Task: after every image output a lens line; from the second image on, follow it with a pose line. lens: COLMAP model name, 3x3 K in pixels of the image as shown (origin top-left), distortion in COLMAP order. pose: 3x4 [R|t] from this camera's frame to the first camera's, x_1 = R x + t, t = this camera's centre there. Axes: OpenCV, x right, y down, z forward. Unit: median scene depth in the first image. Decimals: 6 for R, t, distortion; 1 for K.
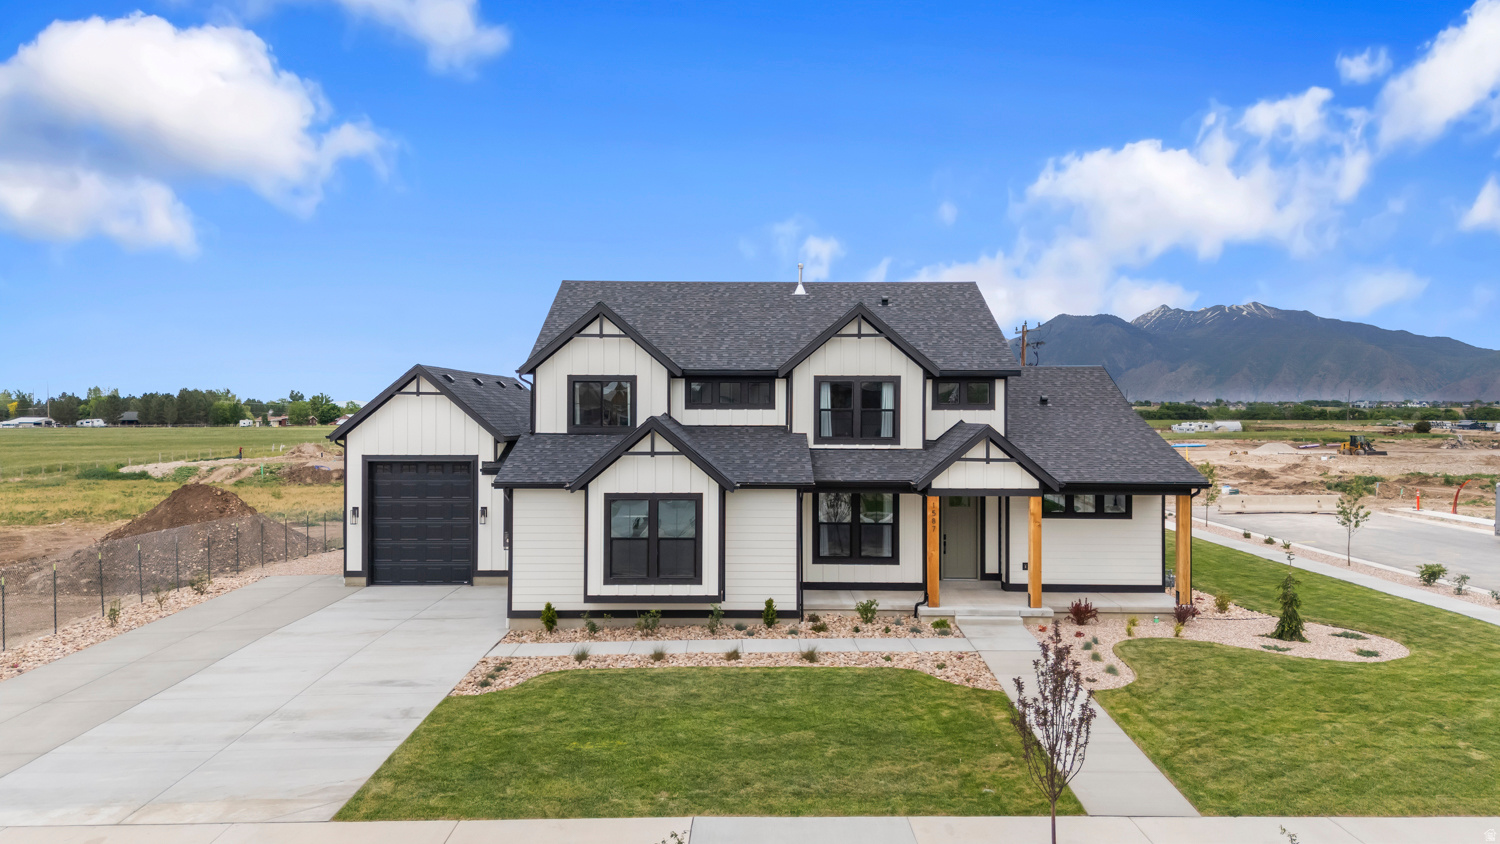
lens RADIAL K [[1120.8, 0, 746.1], [0, 1120.8, 417.1], [0, 0, 1]] dist [0.052811, -0.034555]
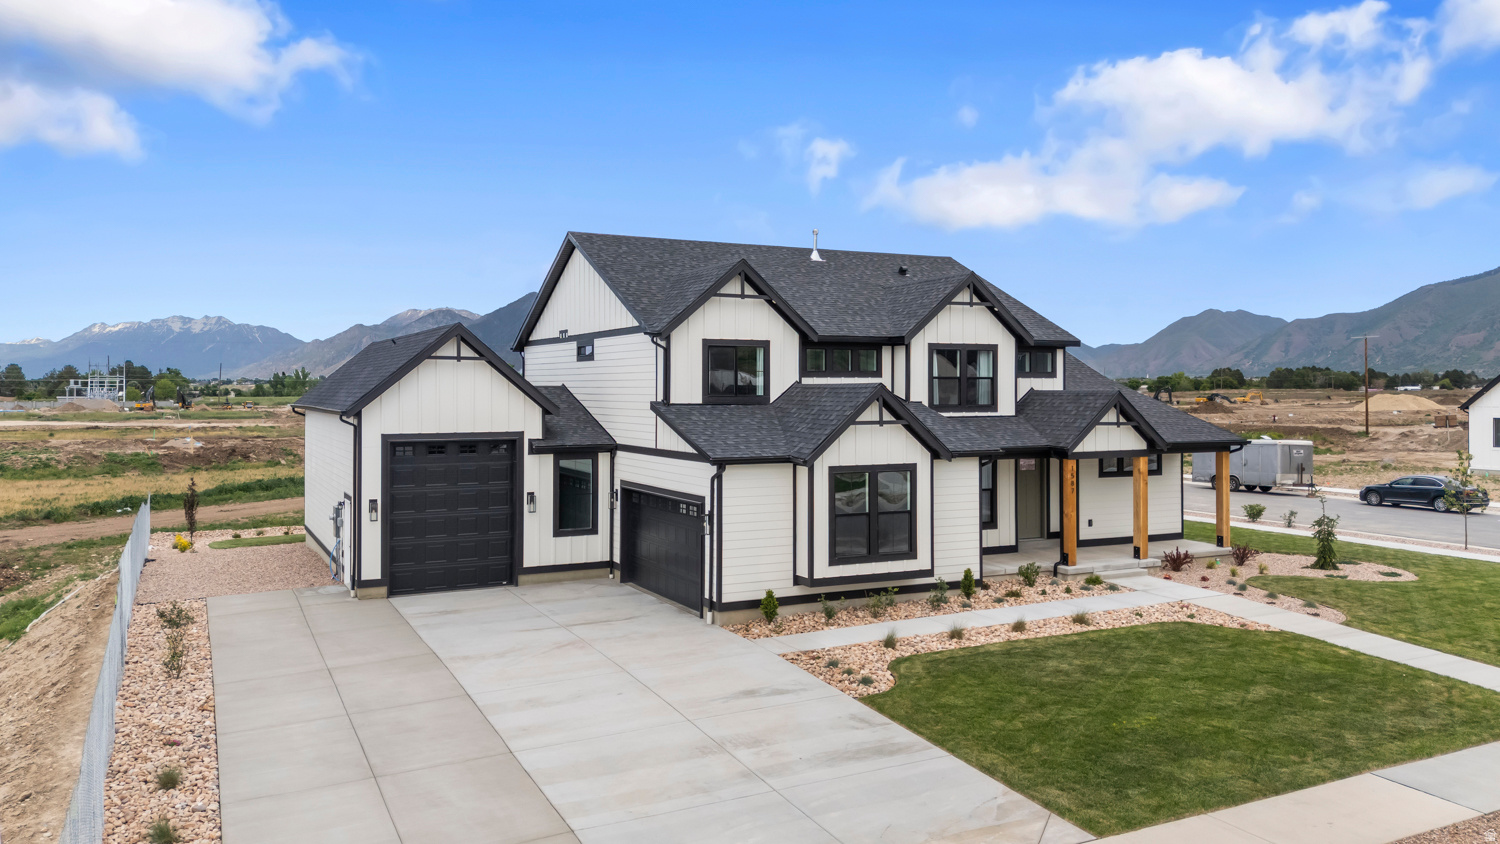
lens RADIAL K [[1120.8, 0, 754.5], [0, 1120.8, 395.2], [0, 0, 1]] dist [0.052811, -0.034555]
pose [[0.890068, -0.005029, 0.455800, -0.545123], [0.005722, 0.999984, -0.000139, 0.008597], [-0.455792, 0.002732, 0.890082, 0.190400]]
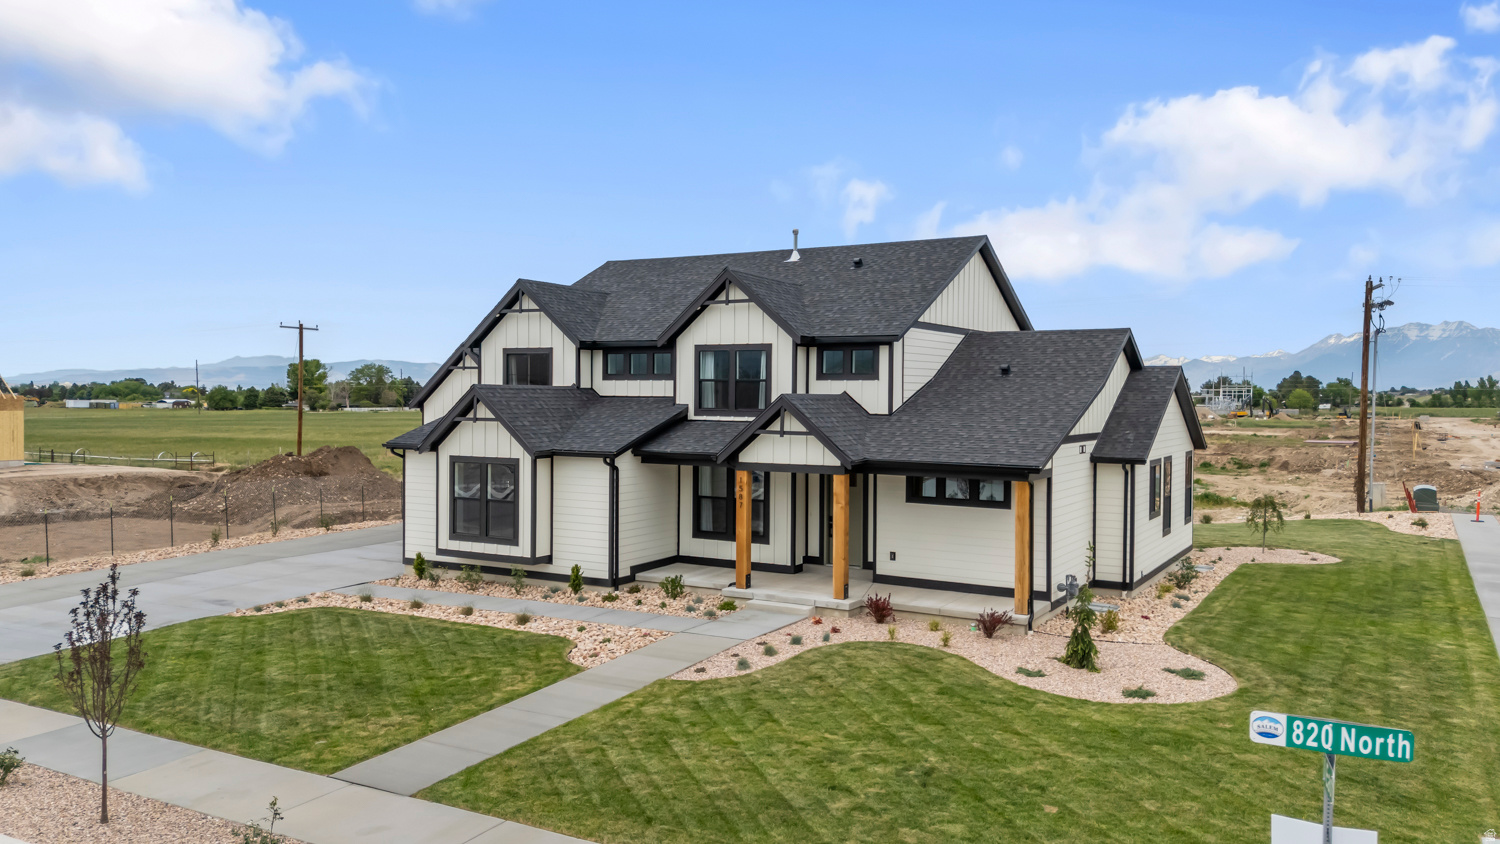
lens RADIAL K [[1120.8, 0, 744.0], [0, 1120.8, 426.2], [0, 0, 1]] dist [0.052811, -0.034555]
pose [[0.865080, 0.017495, -0.501329, 0.604103], [-0.008730, 0.999765, 0.019825, 0.014271], [0.501558, -0.012774, 0.865030, 0.184433]]
